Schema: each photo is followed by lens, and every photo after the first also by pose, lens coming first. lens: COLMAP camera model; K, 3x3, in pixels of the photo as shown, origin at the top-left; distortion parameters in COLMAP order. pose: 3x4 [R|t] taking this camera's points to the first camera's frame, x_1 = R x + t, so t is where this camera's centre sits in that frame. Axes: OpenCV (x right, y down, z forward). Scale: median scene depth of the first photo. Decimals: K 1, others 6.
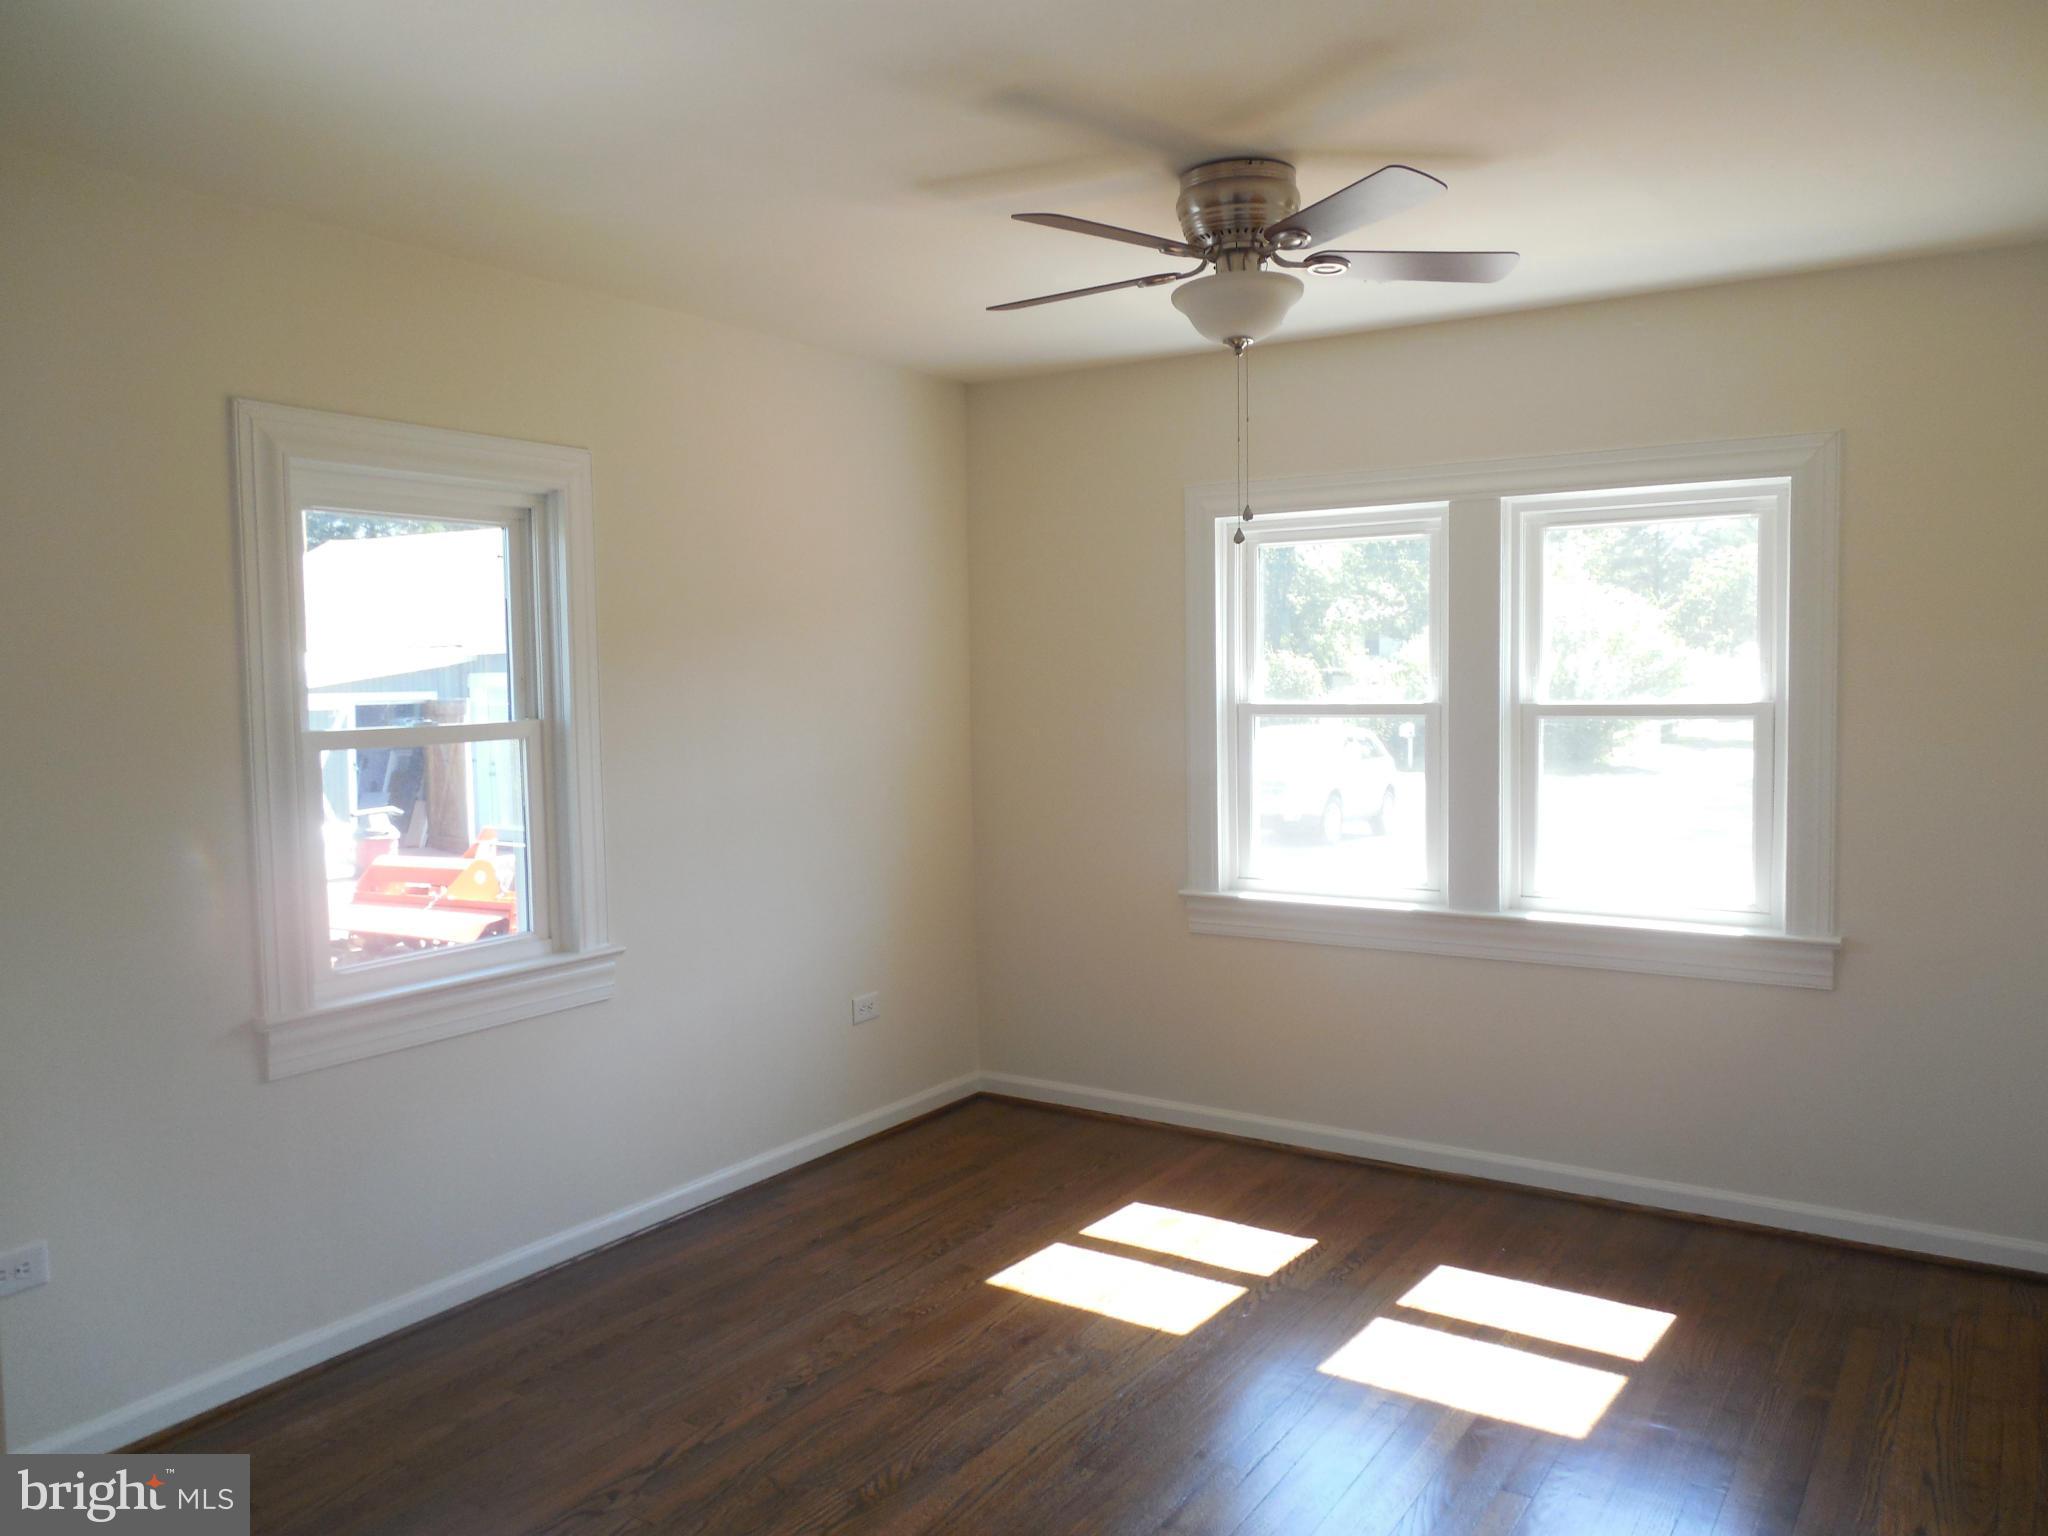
lens RADIAL K [[1528.9, 0, 1024.0], [0, 1528.9, 768.0], [0, 0, 1]] dist [-0.006323, 0.011404]
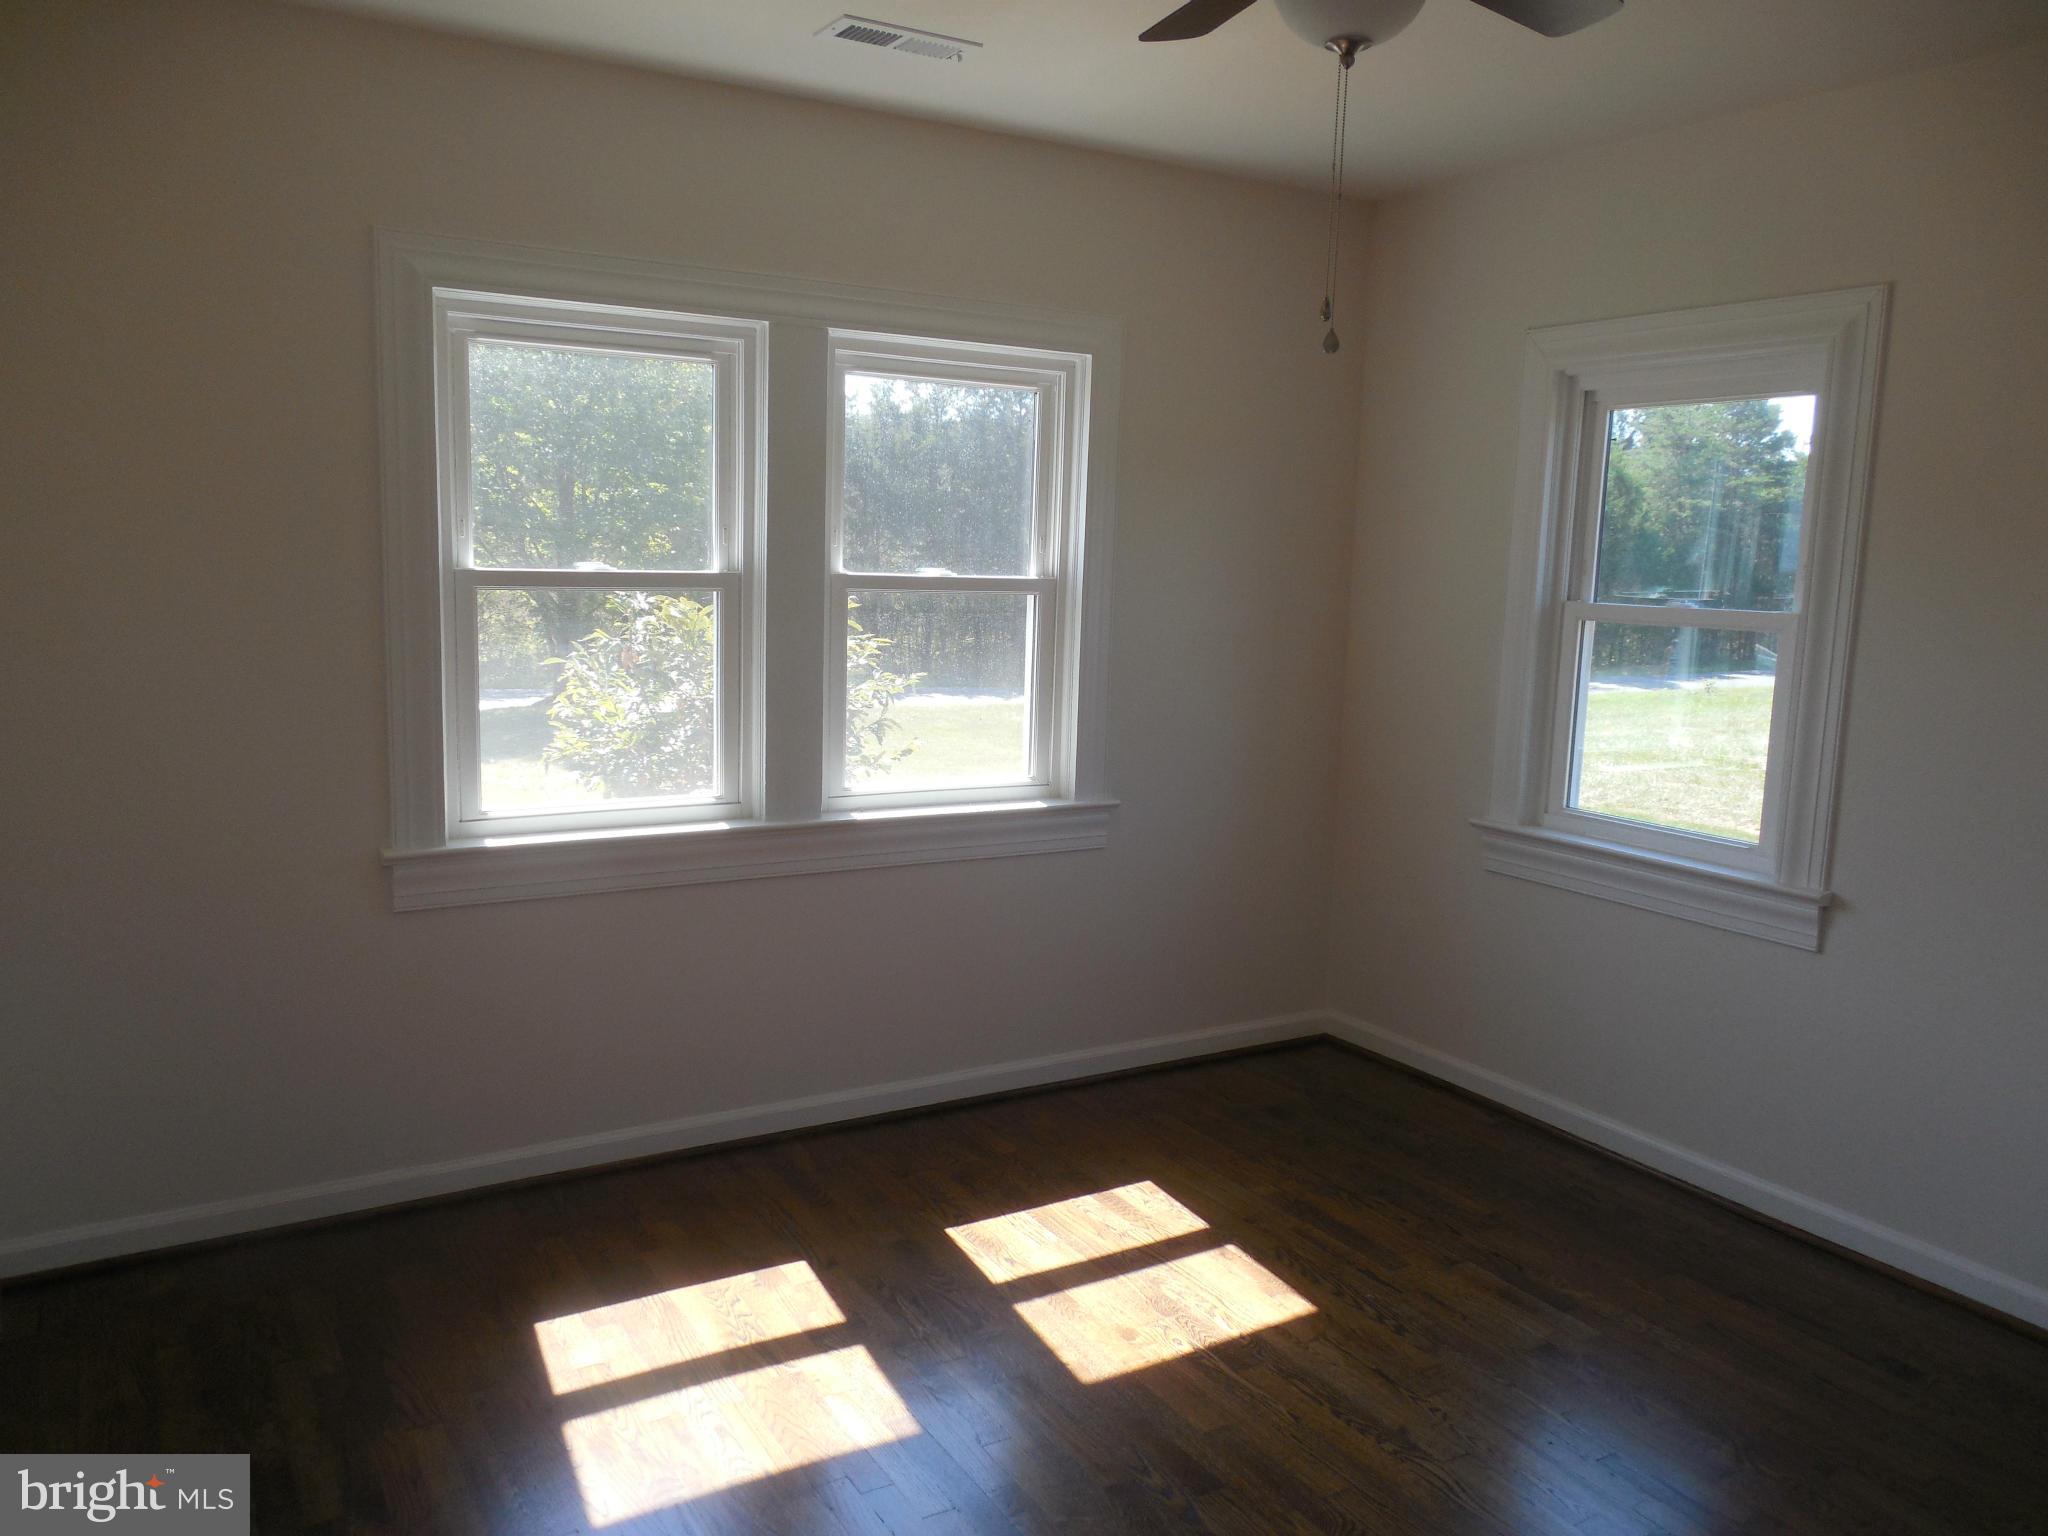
lens RADIAL K [[1528.9, 0, 1024.0], [0, 1528.9, 768.0], [0, 0, 1]] dist [-0.006323, 0.011404]
pose [[0.395439, -0.093637, 0.913707, -0.455927], [0.019674, 0.995425, 0.093496, -0.012917], [-0.918281, -0.018996, 0.395472, 0.588318]]
